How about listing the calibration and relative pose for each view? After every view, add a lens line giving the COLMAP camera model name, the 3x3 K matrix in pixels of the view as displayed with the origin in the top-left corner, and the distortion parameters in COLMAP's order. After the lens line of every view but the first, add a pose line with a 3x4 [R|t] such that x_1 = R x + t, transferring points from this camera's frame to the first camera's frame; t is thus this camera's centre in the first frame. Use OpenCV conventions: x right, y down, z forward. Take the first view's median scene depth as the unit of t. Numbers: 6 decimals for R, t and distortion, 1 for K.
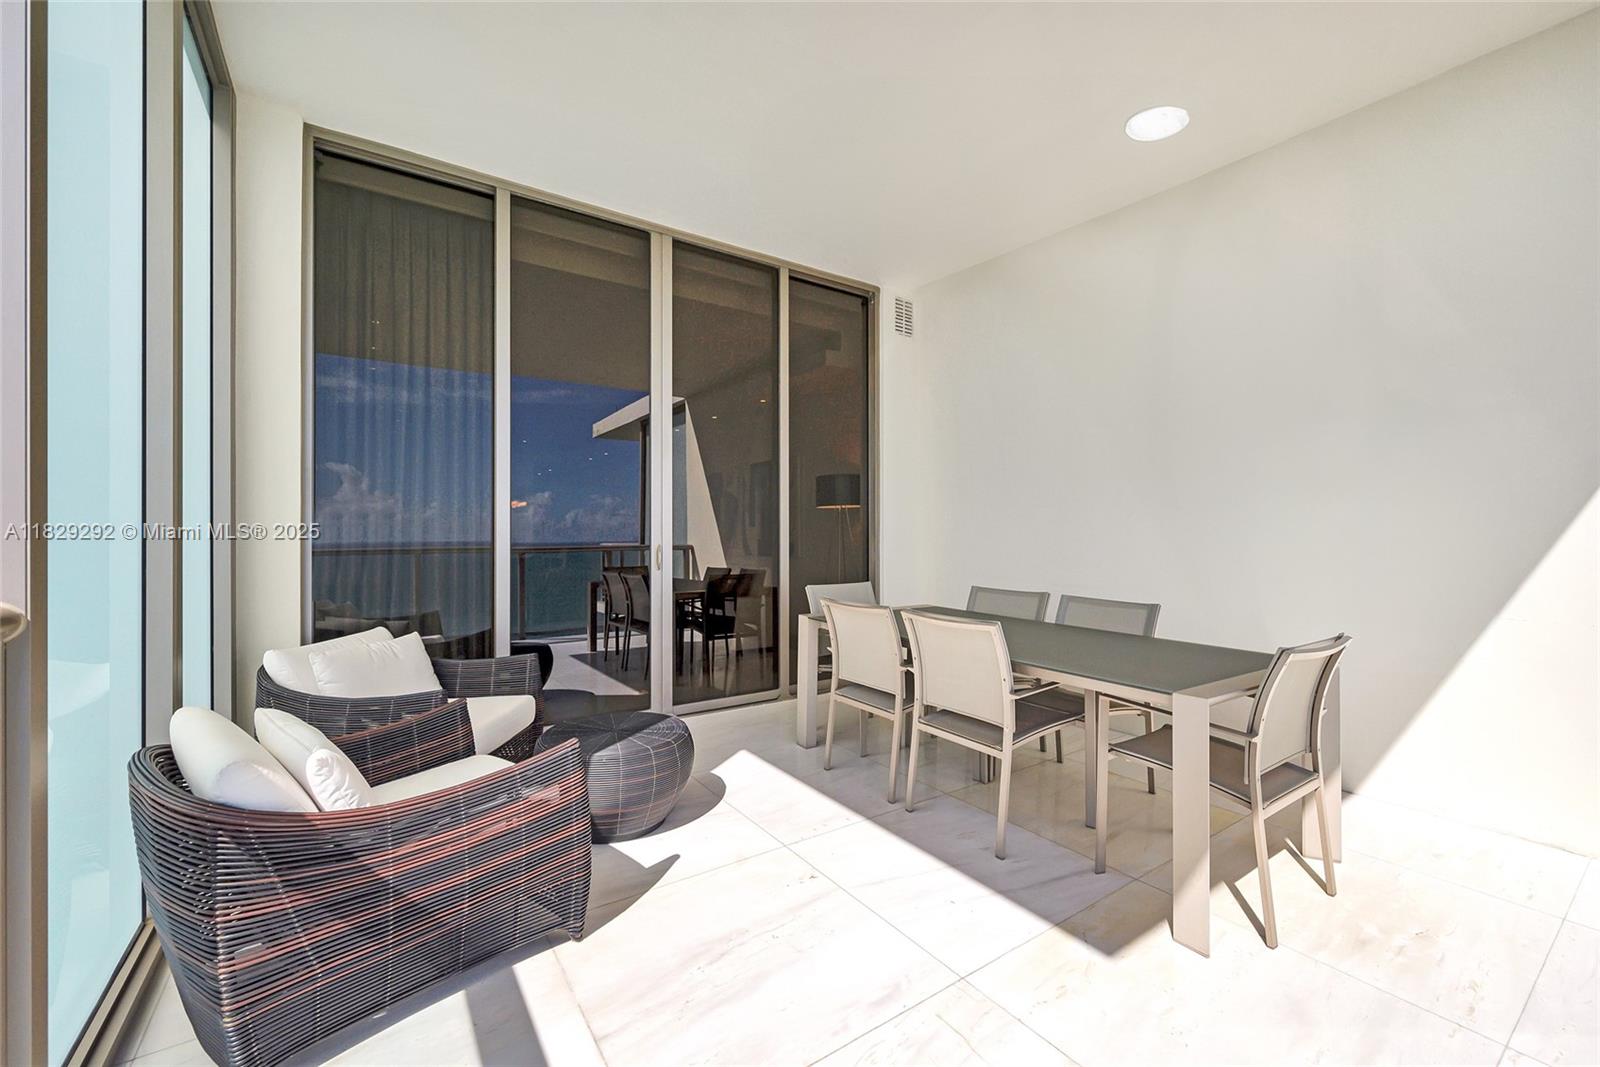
lens RADIAL K [[653.8, 0, 827.6], [0, 653.8, 534.5], [0, 0, 1]] dist [-0.000841, -0.000066]
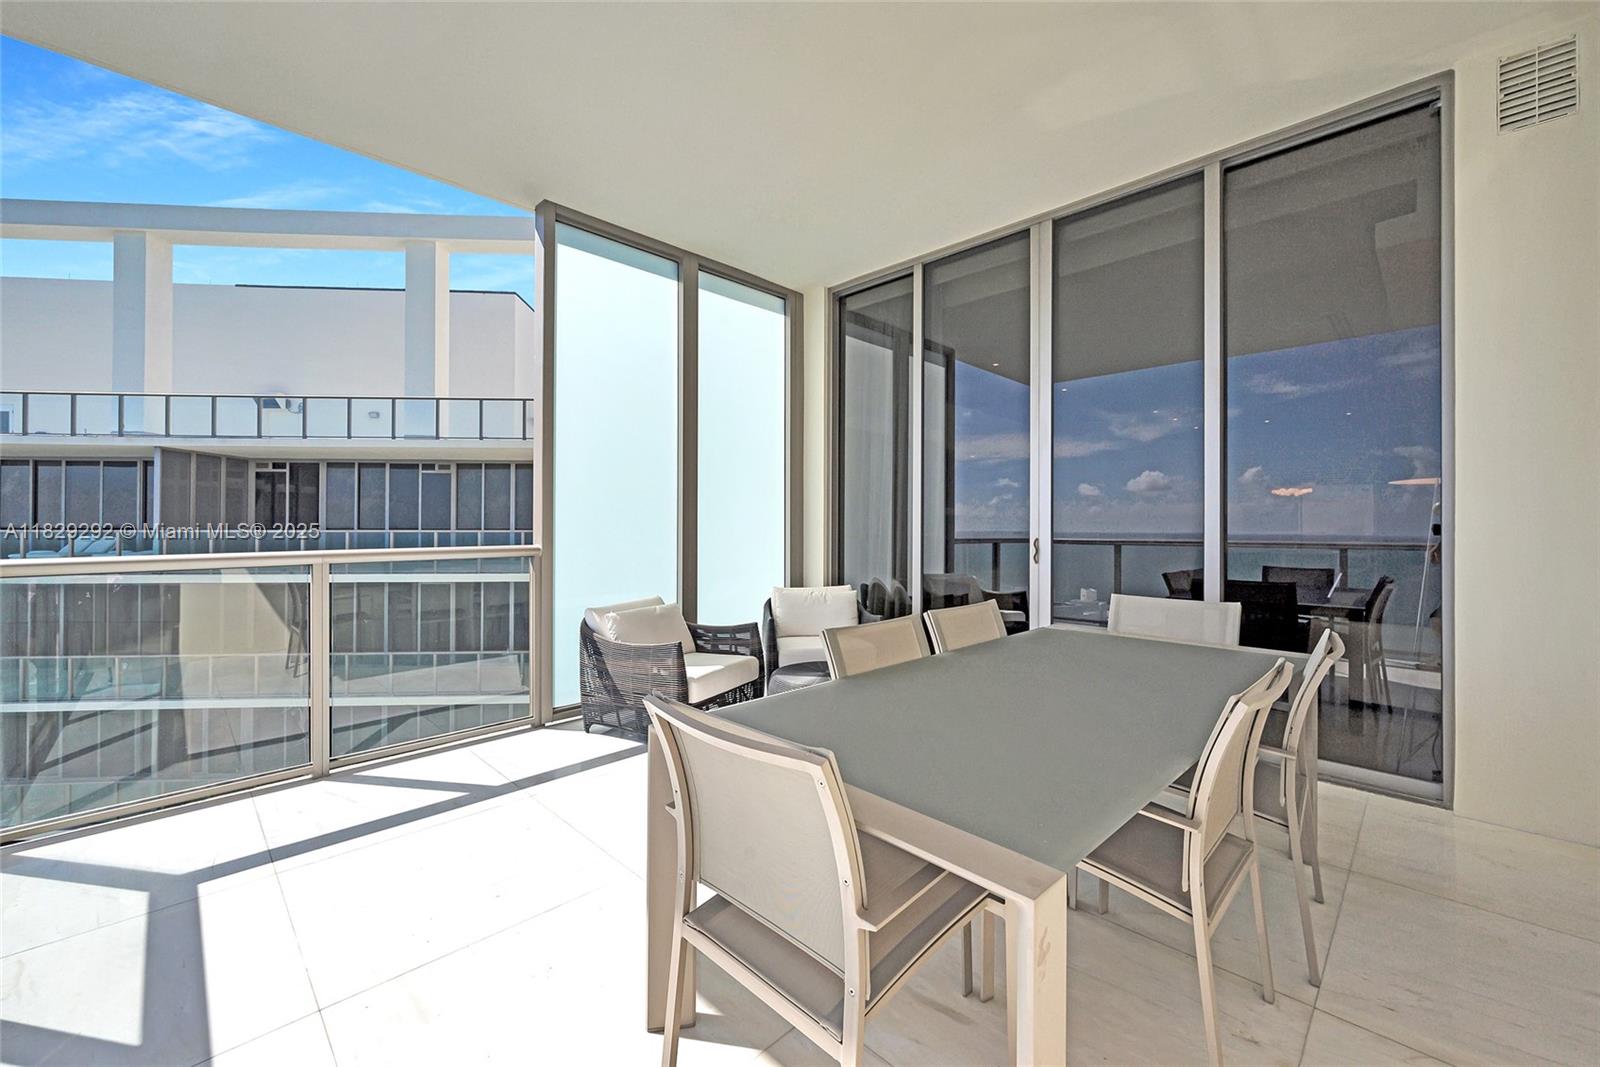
lens RADIAL K [[635.2, 0, 793.3], [0, 635.2, 533.8], [0, 0, 1]] dist [-0.003360, -0.000275]
pose [[0.157841, 0.016426, -0.987328, 0.645578], [0.000065, 0.999861, 0.016645, -0.006113], [0.987464, -0.002692, 0.157818, 0.483161]]
